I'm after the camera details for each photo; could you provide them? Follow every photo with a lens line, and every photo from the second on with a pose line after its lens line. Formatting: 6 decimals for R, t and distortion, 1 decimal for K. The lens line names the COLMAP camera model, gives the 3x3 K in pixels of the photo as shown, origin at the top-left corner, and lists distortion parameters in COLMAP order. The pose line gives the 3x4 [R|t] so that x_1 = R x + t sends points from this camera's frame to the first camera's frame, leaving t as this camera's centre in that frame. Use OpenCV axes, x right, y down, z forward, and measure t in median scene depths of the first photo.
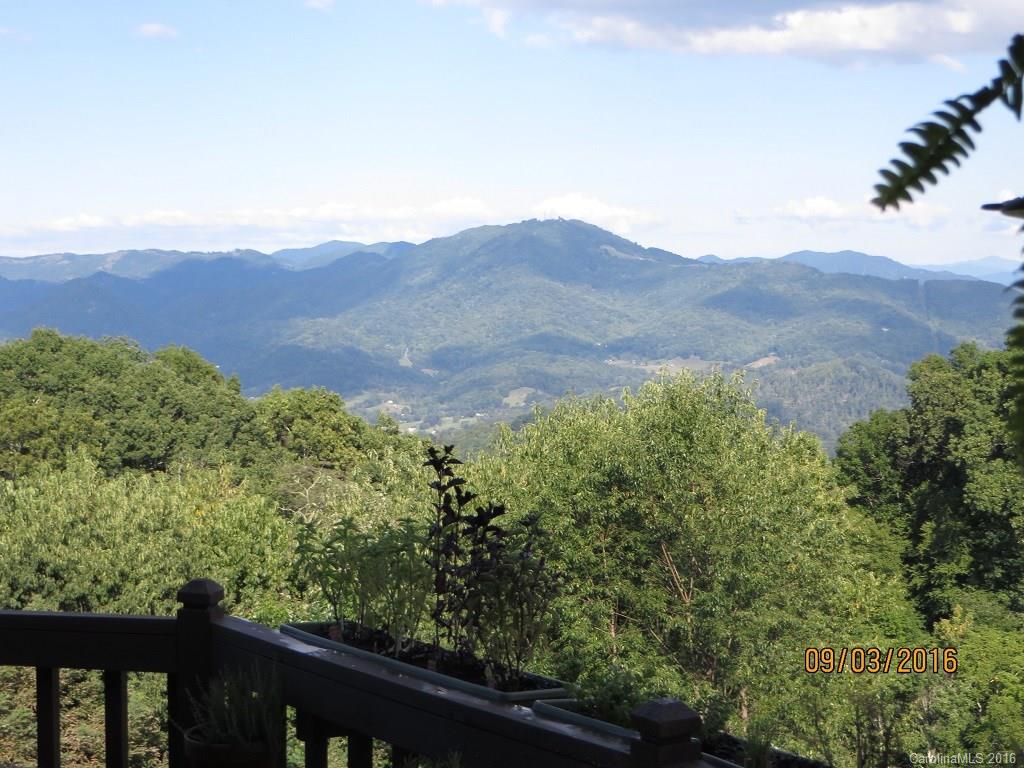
lens RADIAL K [[1883.1, 0, 522.6], [0, 1883.1, 380.8], [0, 0, 1]] dist [-0.103646, 0.000000]
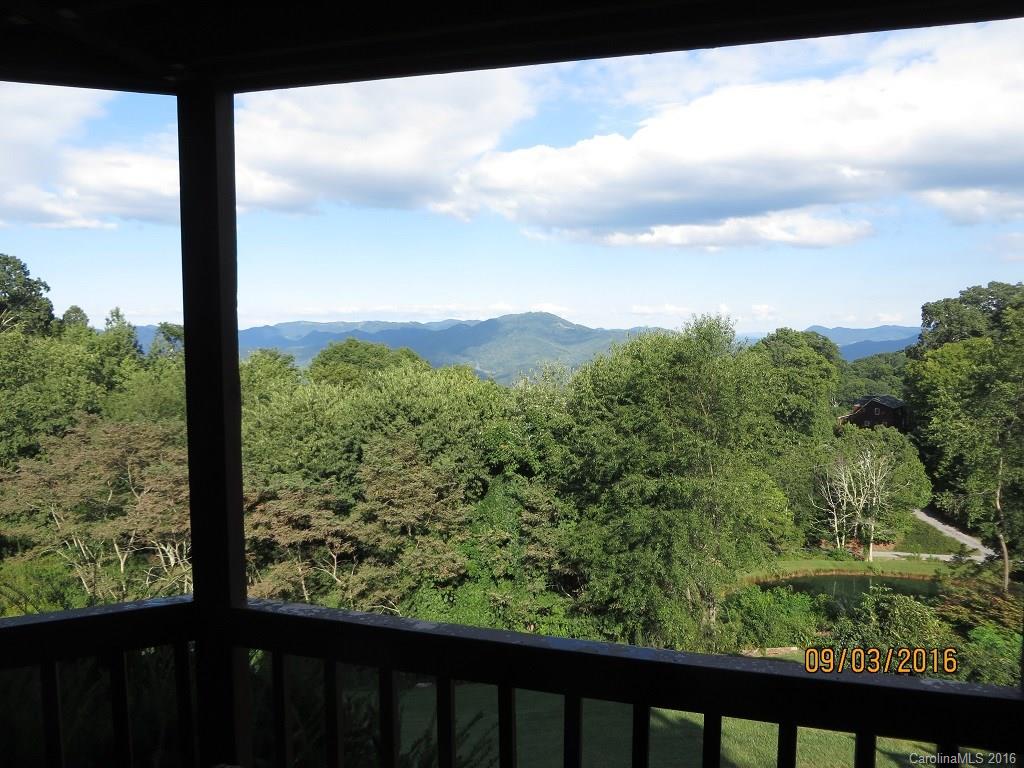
lens RADIAL K [[756.3, 0, 512.6], [0, 756.3, 379.3], [0, 0, 1]] dist [-0.035169, 0.011114]
pose [[0.999654, 0.019880, -0.017220, -0.103569], [-0.019794, 0.999791, 0.005097, 0.060257], [0.017317, -0.004754, 0.999839, 0.086002]]
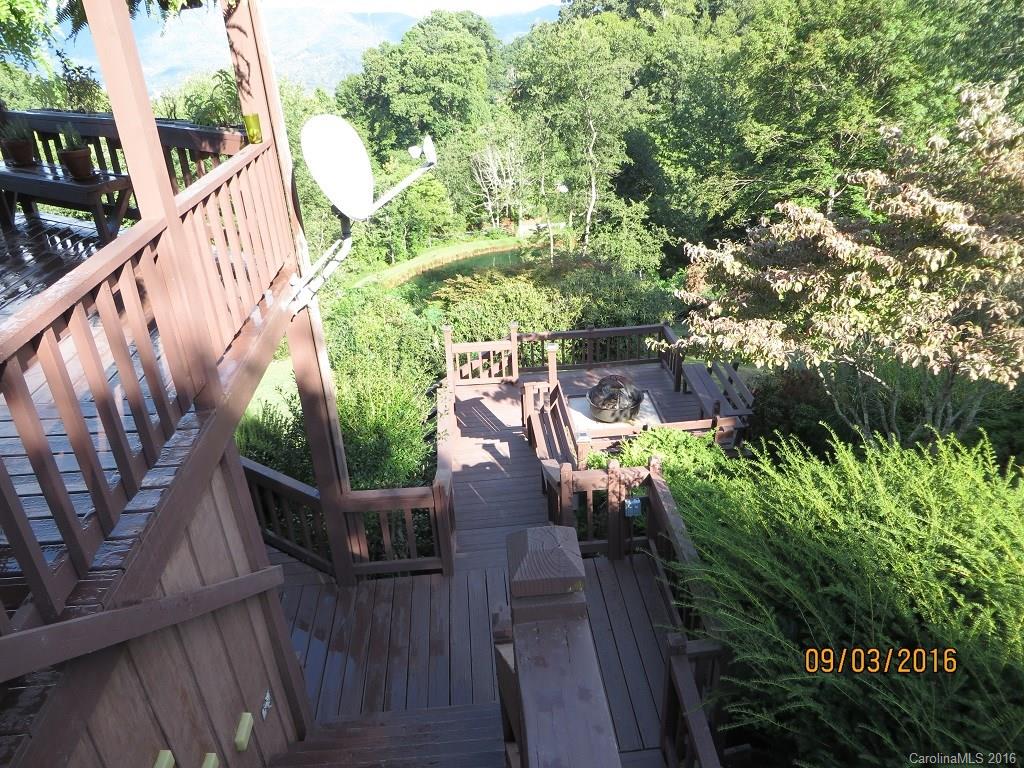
lens RADIAL K [[756.3, 0, 513.6], [0, 756.3, 386.3], [0, 0, 1]] dist [-0.035169, 0.011114]
pose [[0.927873, -0.189226, 0.321318, 0.017940], [0.046224, 0.913402, 0.404426, 0.008515], [-0.370020, -0.360404, 0.856268, -0.075811]]
